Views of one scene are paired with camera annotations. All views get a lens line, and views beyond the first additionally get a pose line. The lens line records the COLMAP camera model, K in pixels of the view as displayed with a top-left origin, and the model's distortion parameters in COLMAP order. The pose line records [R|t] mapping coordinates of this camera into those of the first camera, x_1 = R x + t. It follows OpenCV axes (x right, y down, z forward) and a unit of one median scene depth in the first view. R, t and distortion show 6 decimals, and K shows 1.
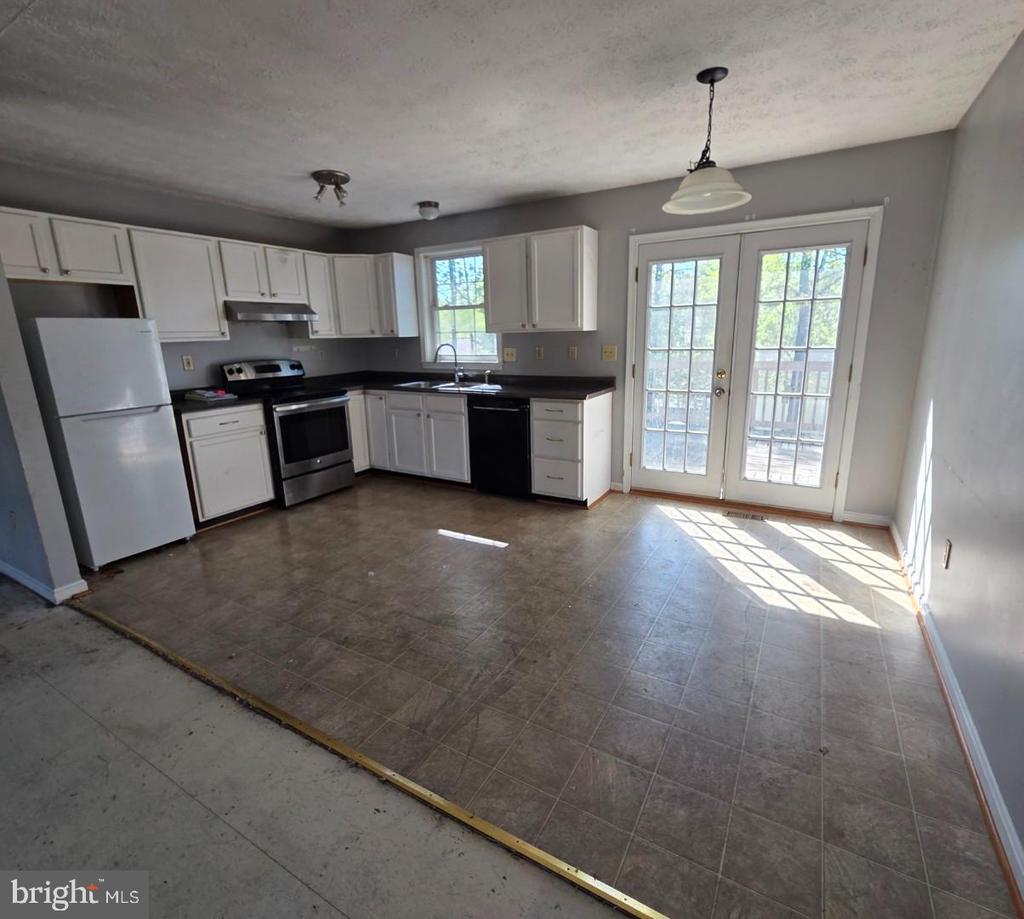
lens RADIAL K [[507.2, 0, 512.0], [0, 507.2, 459.5], [0, 0, 1]] dist [0.000315, -0.001102]
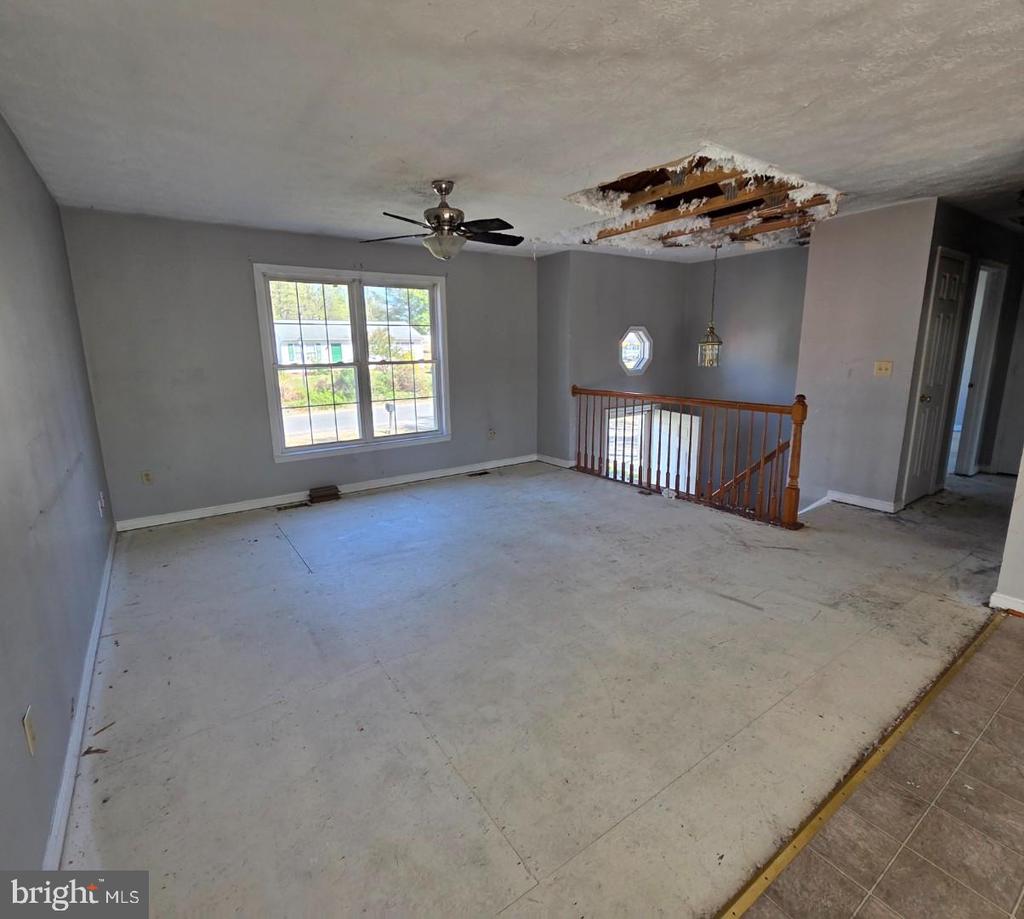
lens RADIAL K [[513.5, 0, 516.8], [0, 513.5, 455.6], [0, 0, 1]] dist [0.000536, -0.000227]
pose [[-0.415374, 0.219615, -0.882742, 0.289848], [-0.194018, 0.926699, 0.321846, -0.121978], [0.888719, 0.304955, -0.342317, 0.378079]]
